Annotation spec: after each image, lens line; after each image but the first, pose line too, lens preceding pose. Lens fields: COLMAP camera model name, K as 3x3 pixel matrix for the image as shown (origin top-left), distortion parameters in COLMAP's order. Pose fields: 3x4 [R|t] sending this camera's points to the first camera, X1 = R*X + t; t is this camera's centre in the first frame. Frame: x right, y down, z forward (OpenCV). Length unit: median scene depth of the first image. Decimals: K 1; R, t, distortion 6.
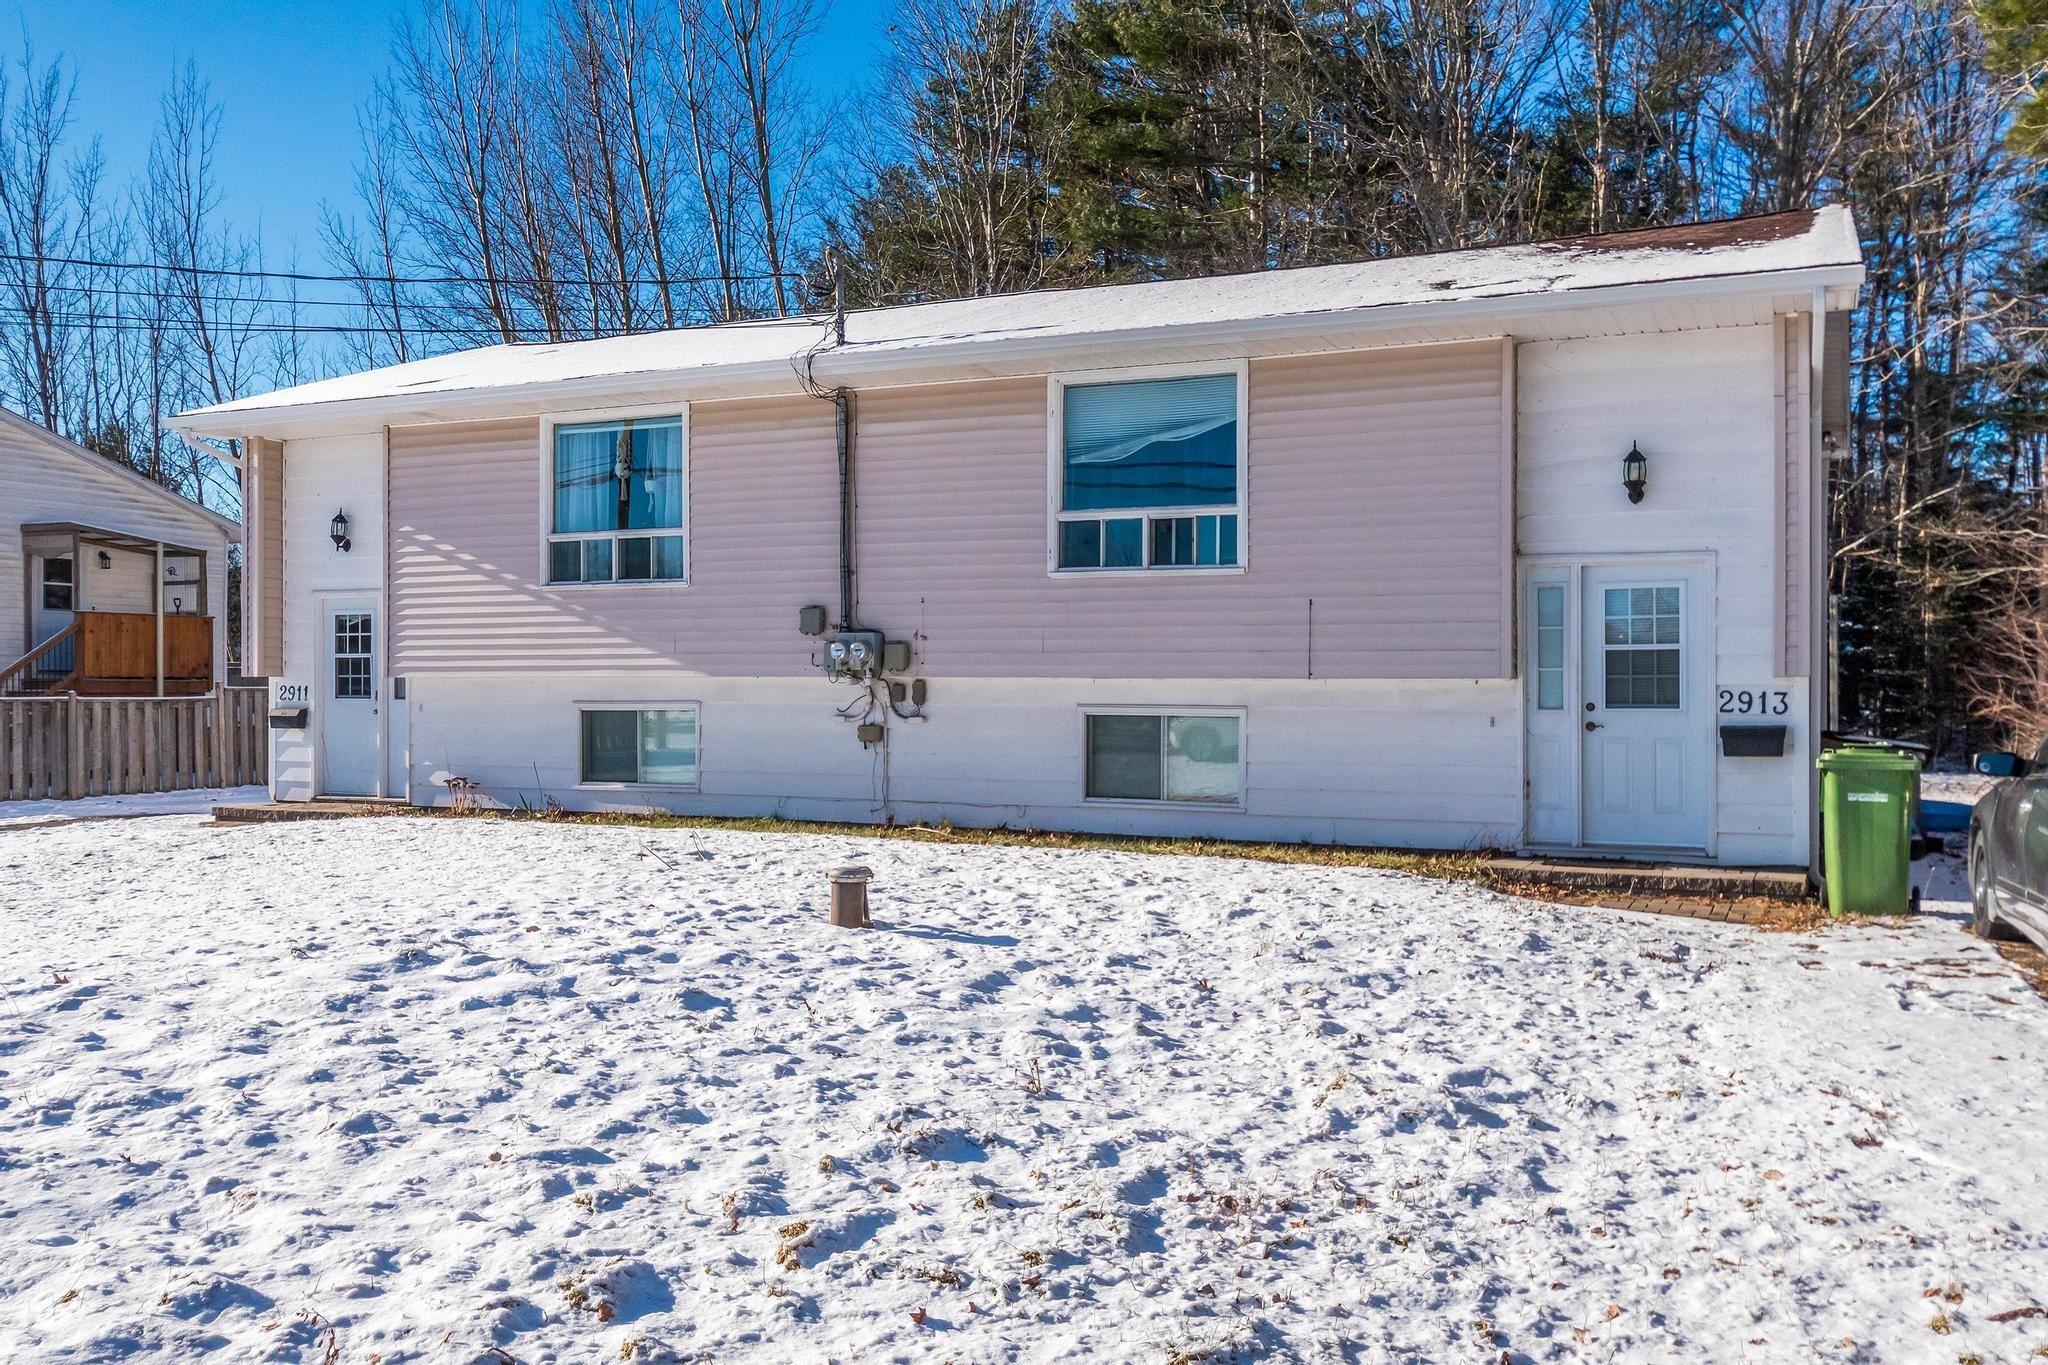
lens RADIAL K [[1666.1, 0, 1024.0], [0, 1666.1, 682.5], [0, 0, 1]] dist [0.009439, 0.003910]
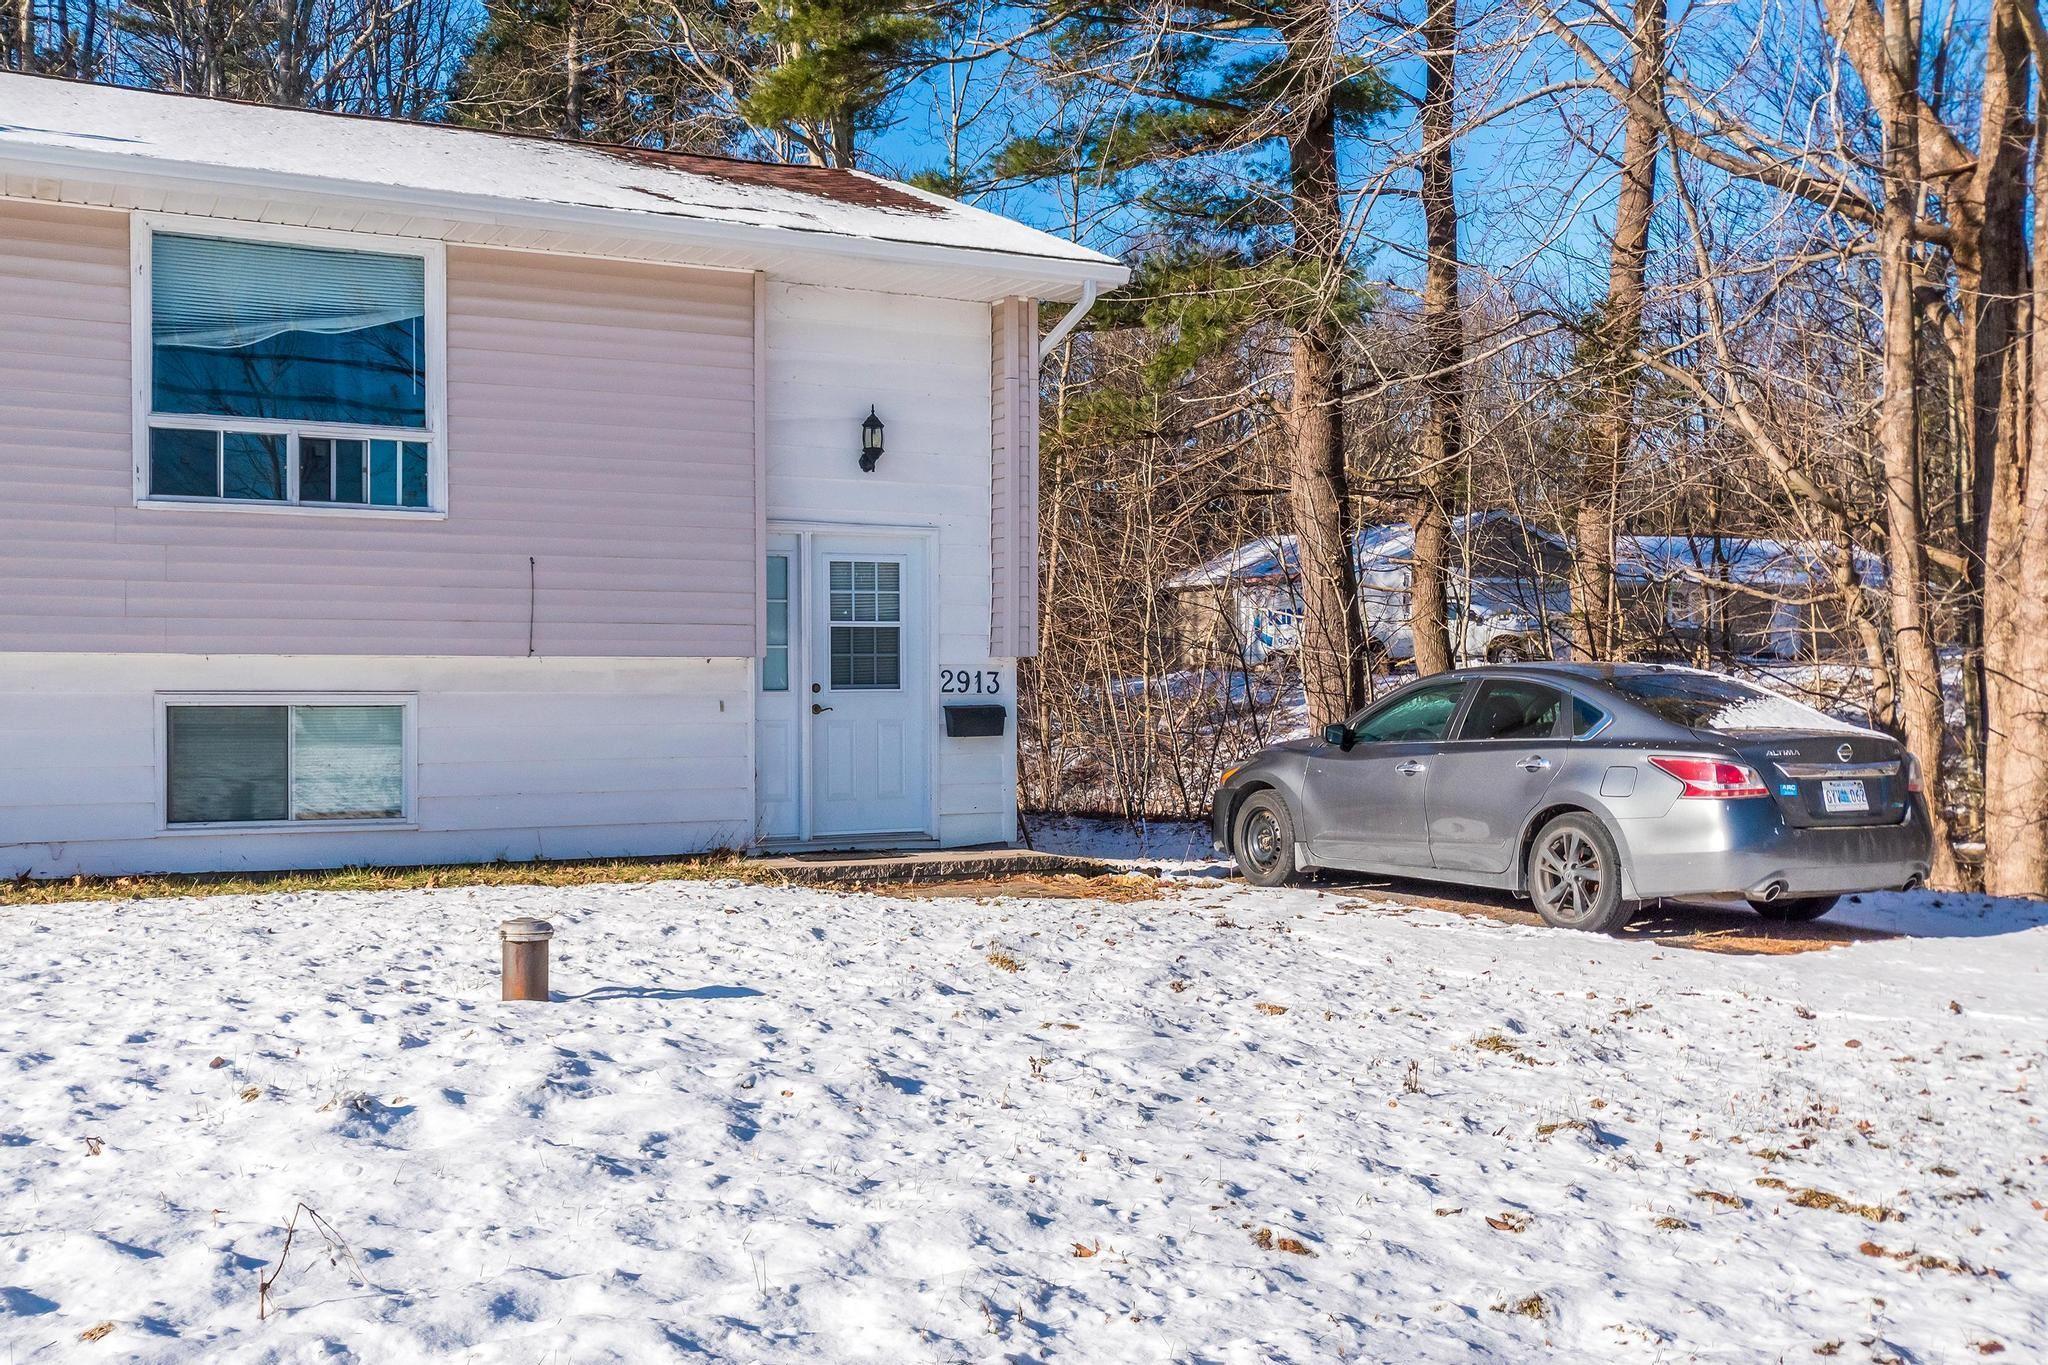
lens RADIAL K [[2031.1, 0, 1031.0], [0, 2031.1, 705.9], [0, 0, 1]] dist [0.044617, -0.015738]
pose [[0.628824, -0.015527, 0.777392, -0.511752], [-0.002918, 0.999746, 0.022328, -0.000990], [-0.777542, -0.016309, 0.628619, 0.222190]]
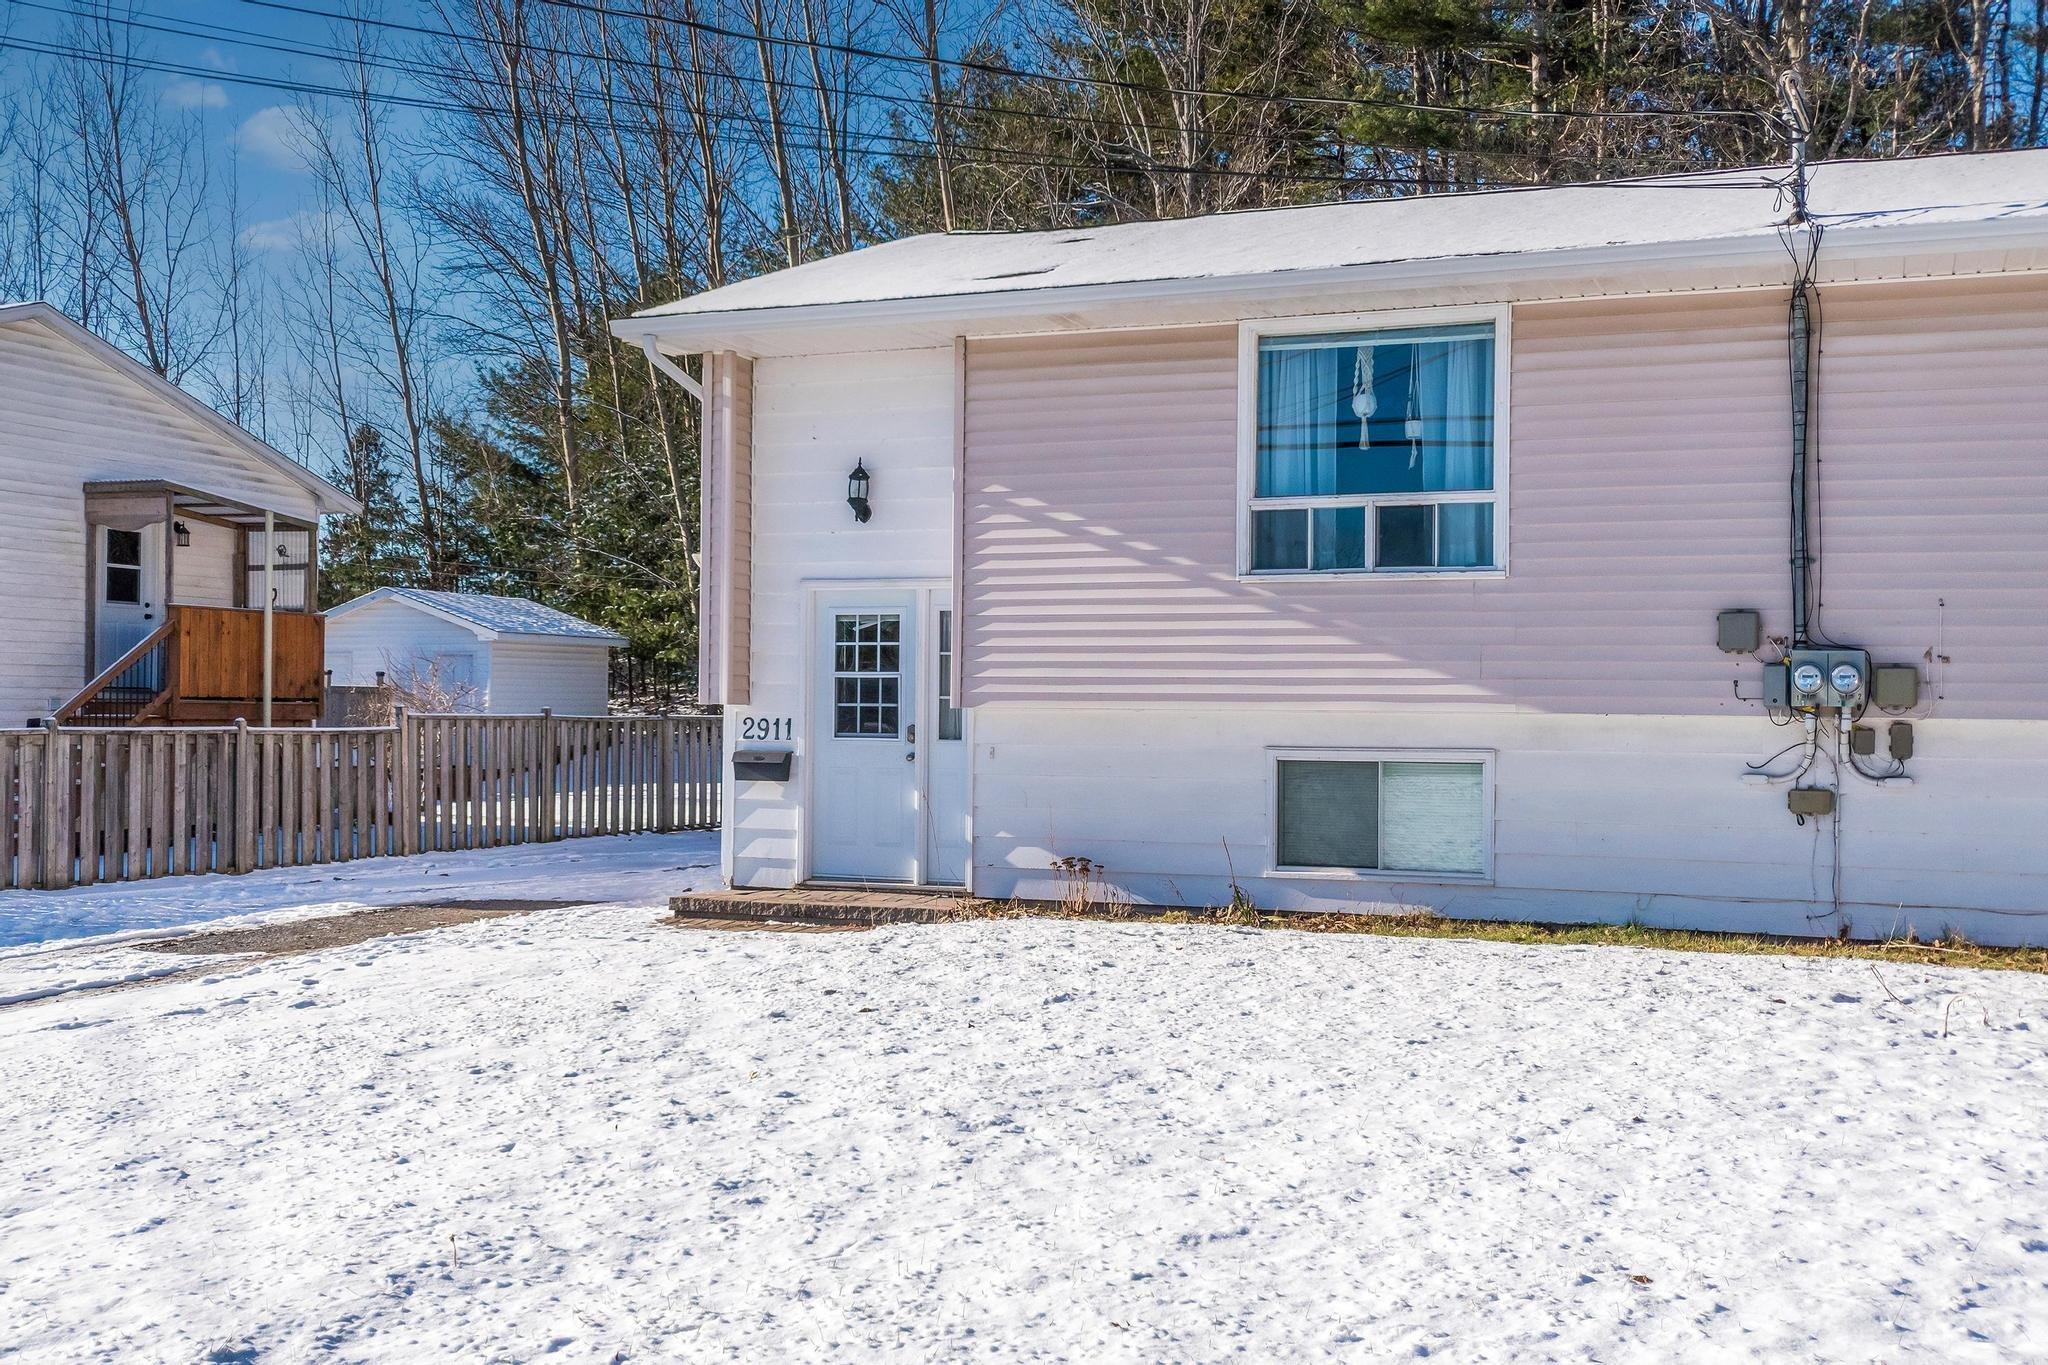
lens RADIAL K [[2031.1, 0, 1031.0], [0, 2031.1, 705.9], [0, 0, 1]] dist [0.044617, -0.015738]
pose [[0.998251, 0.010989, 0.058091, -0.168692], [-0.010816, 0.999936, -0.003280, -0.000604], [-0.058123, 0.002646, 0.998306, 0.074049]]
